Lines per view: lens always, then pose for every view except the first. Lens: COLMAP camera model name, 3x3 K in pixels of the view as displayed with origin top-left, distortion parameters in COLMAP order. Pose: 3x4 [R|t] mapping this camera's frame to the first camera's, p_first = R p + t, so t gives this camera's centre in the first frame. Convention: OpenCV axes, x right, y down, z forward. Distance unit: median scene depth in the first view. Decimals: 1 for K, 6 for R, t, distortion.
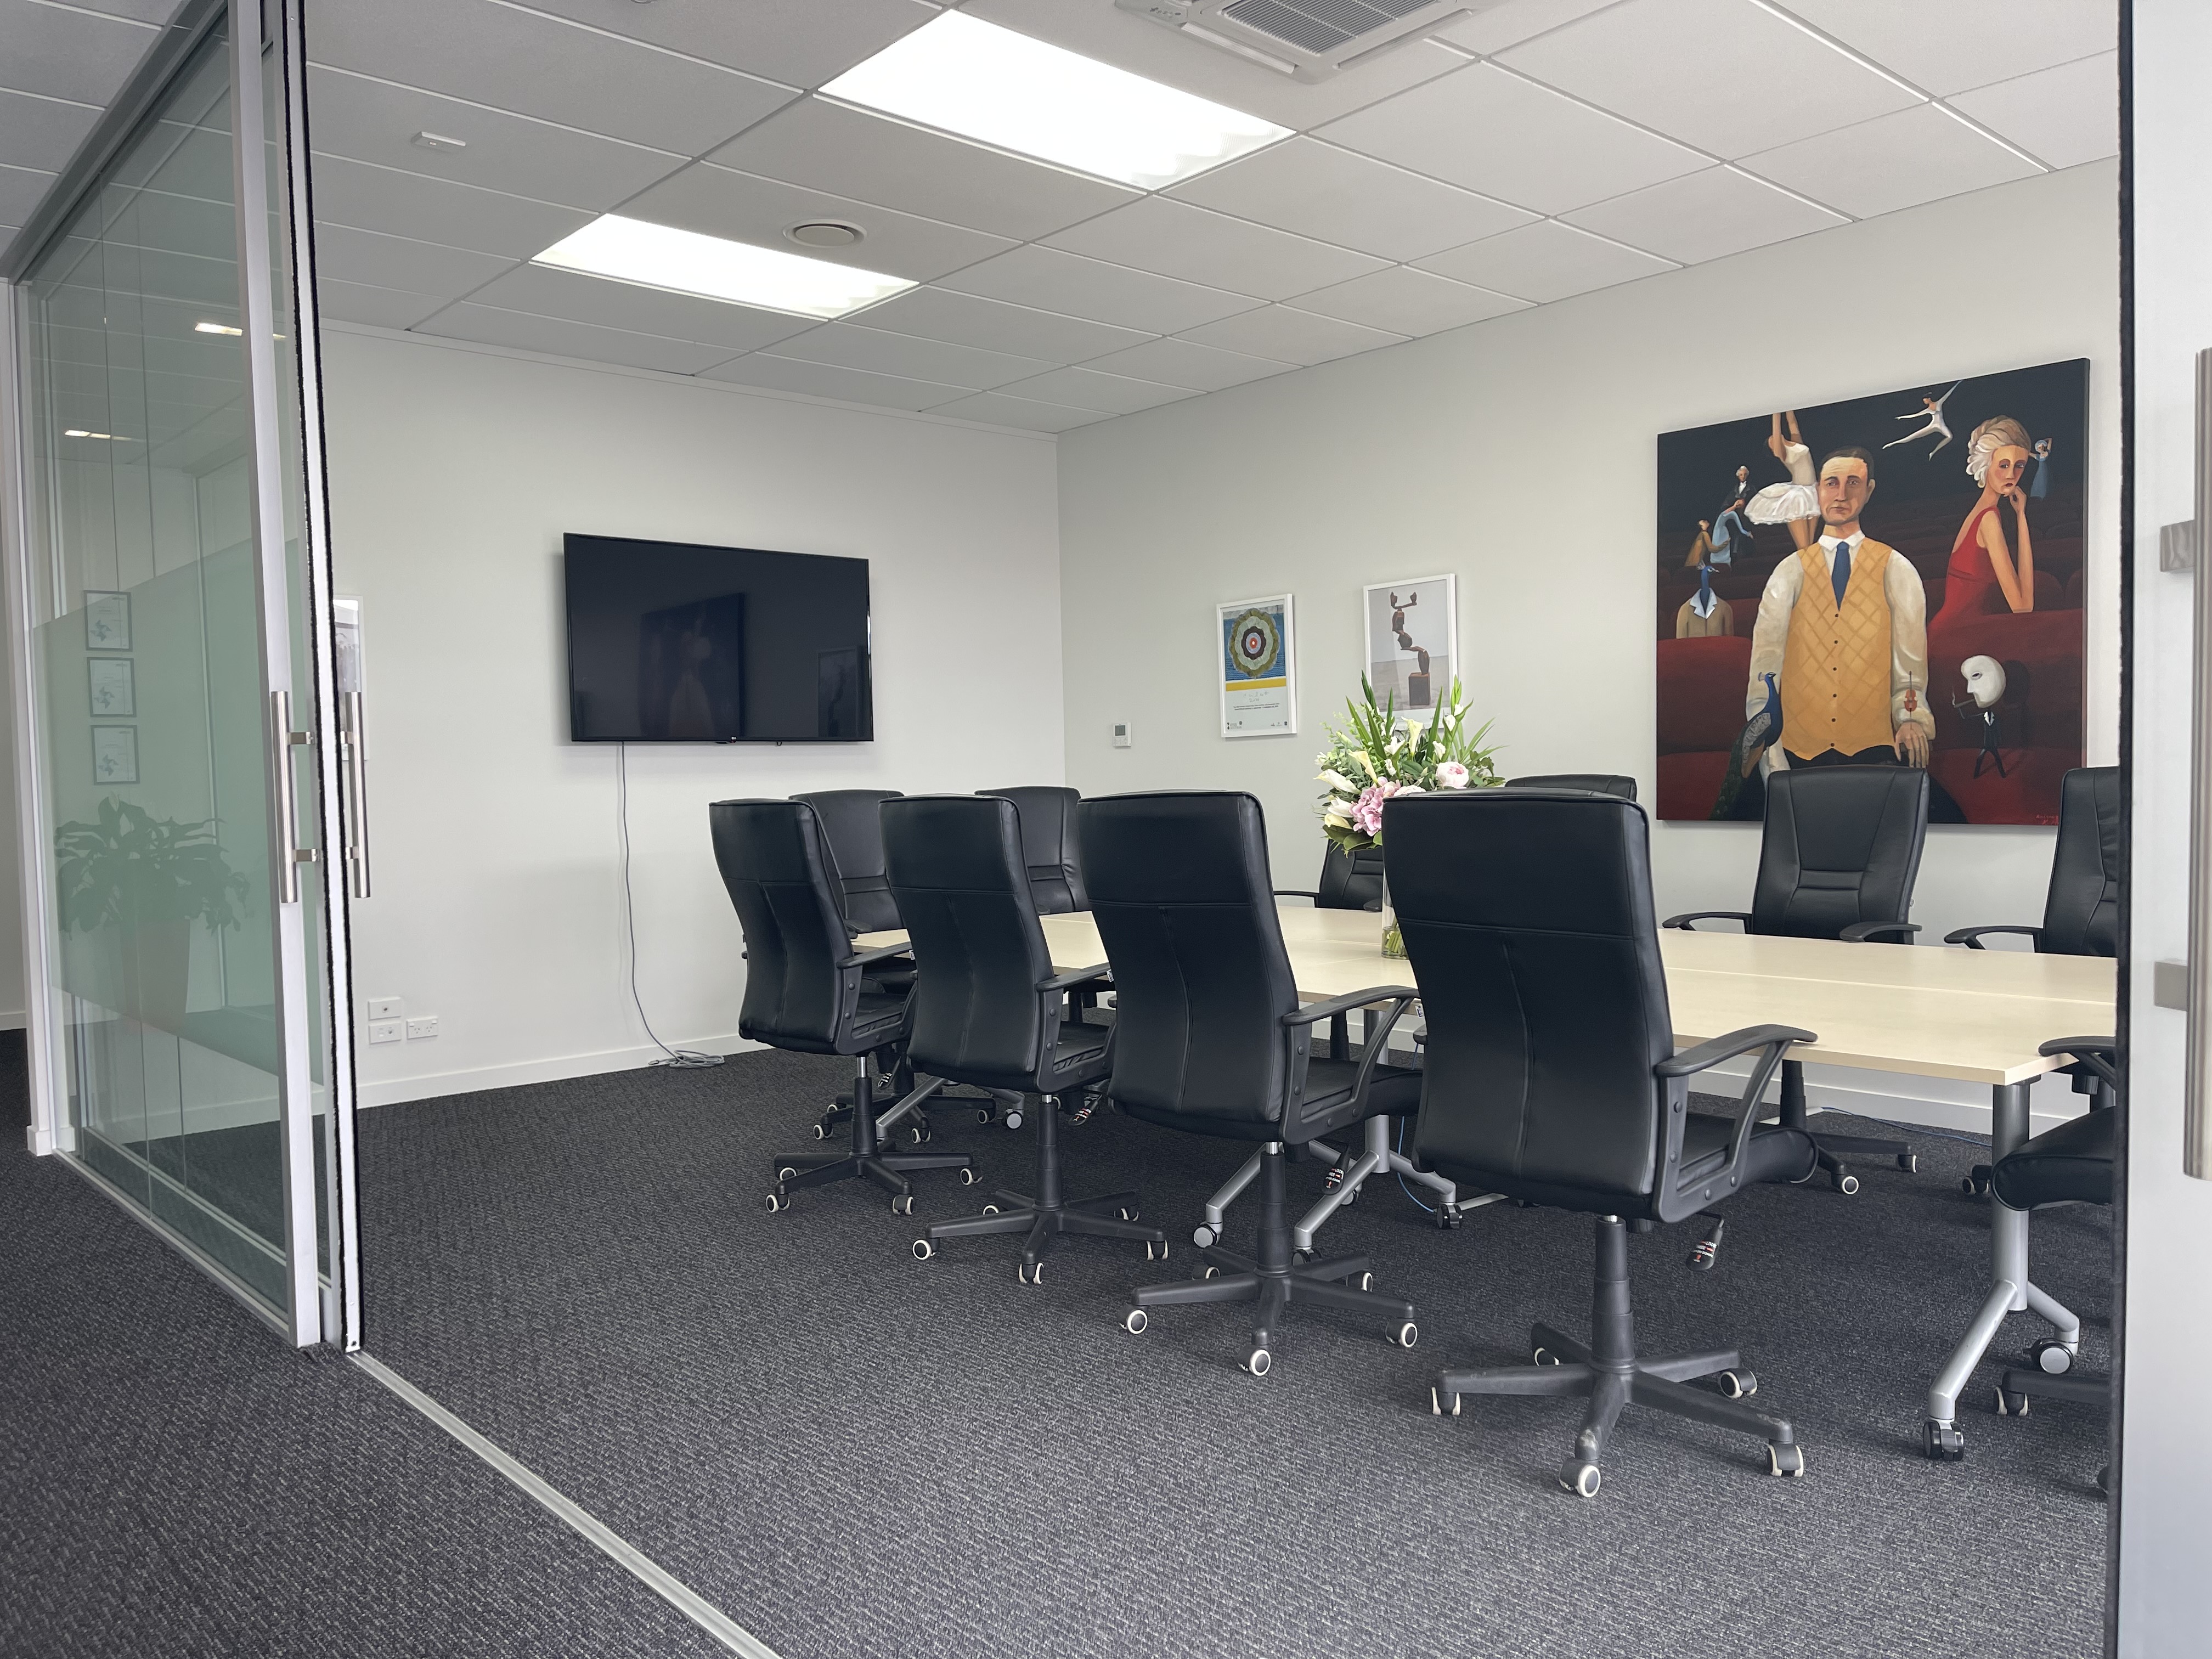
lens RADIAL K [[1657.3, 0, 1109.4], [0, 1657.3, 834.5], [0, 0, 1]] dist [0.017677, -0.028800]
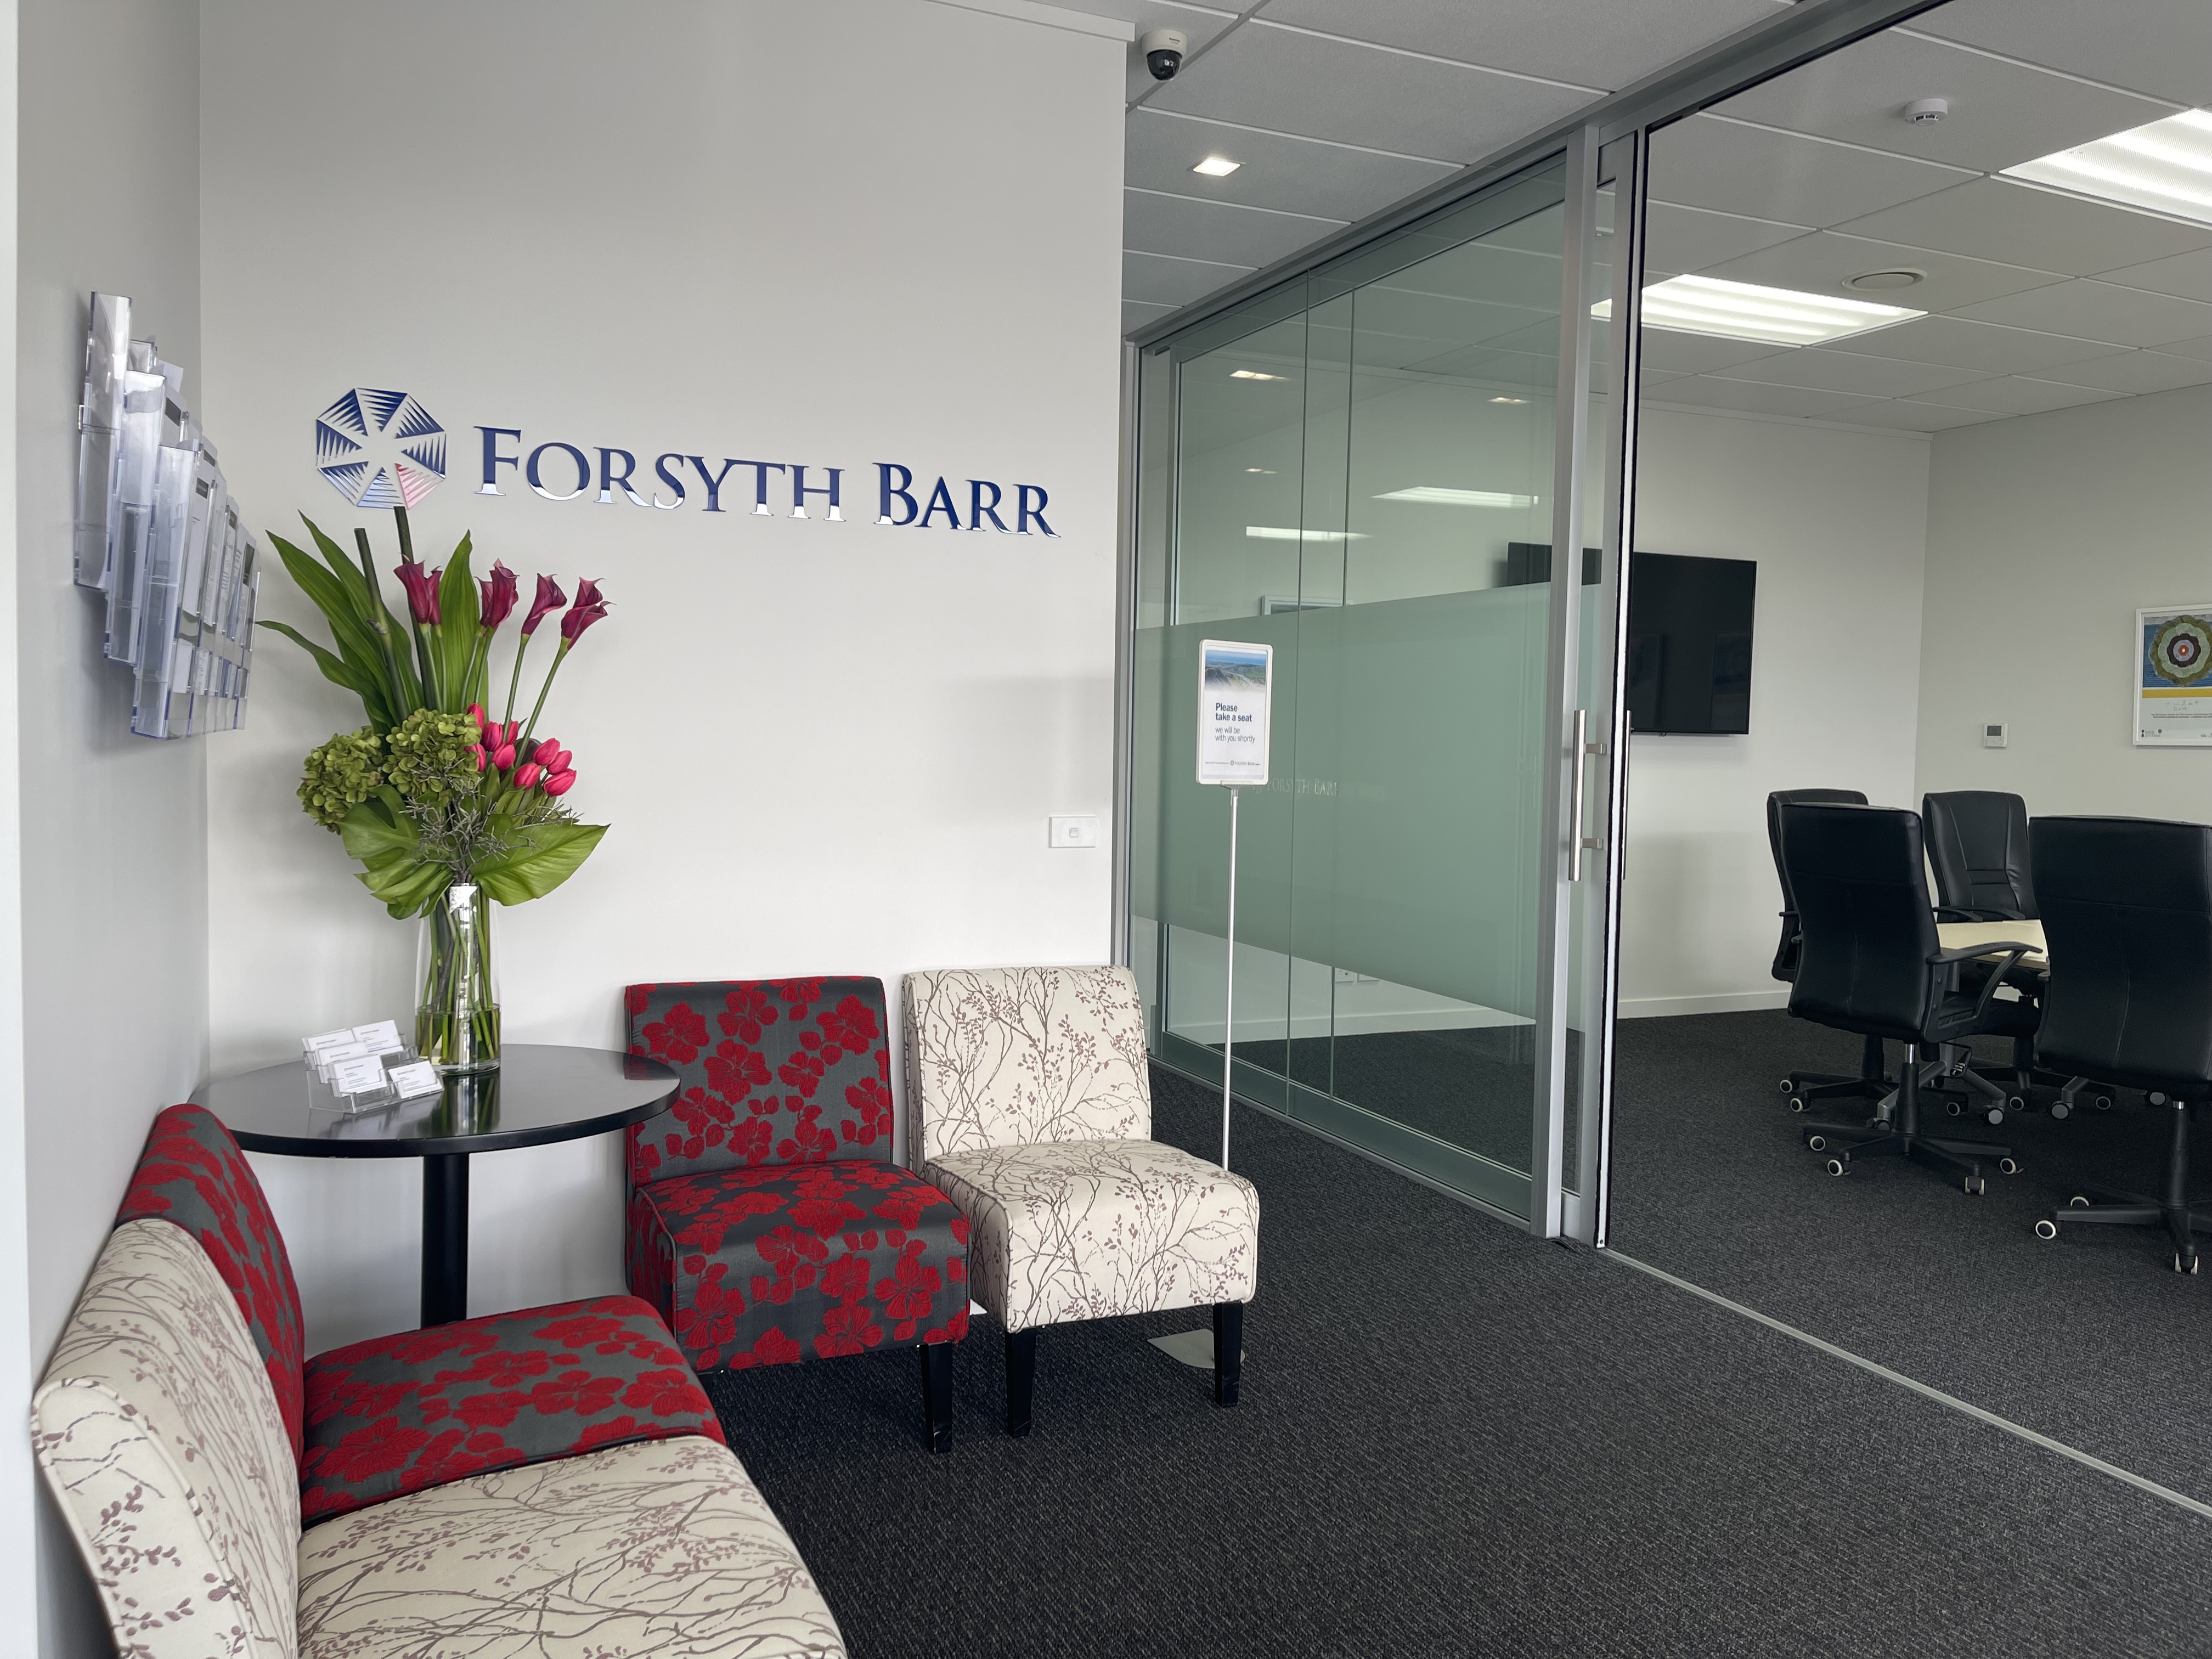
lens RADIAL K [[1657.3, 0, 1046.6], [0, 1657.3, 786.8], [0, 0, 1]] dist [0.017677, -0.028800]
pose [[0.942573, 0.051380, -0.330023, -0.265971], [-0.051972, 0.998624, 0.007036, -0.009359], [0.329931, 0.010520, 0.943947, -0.171560]]
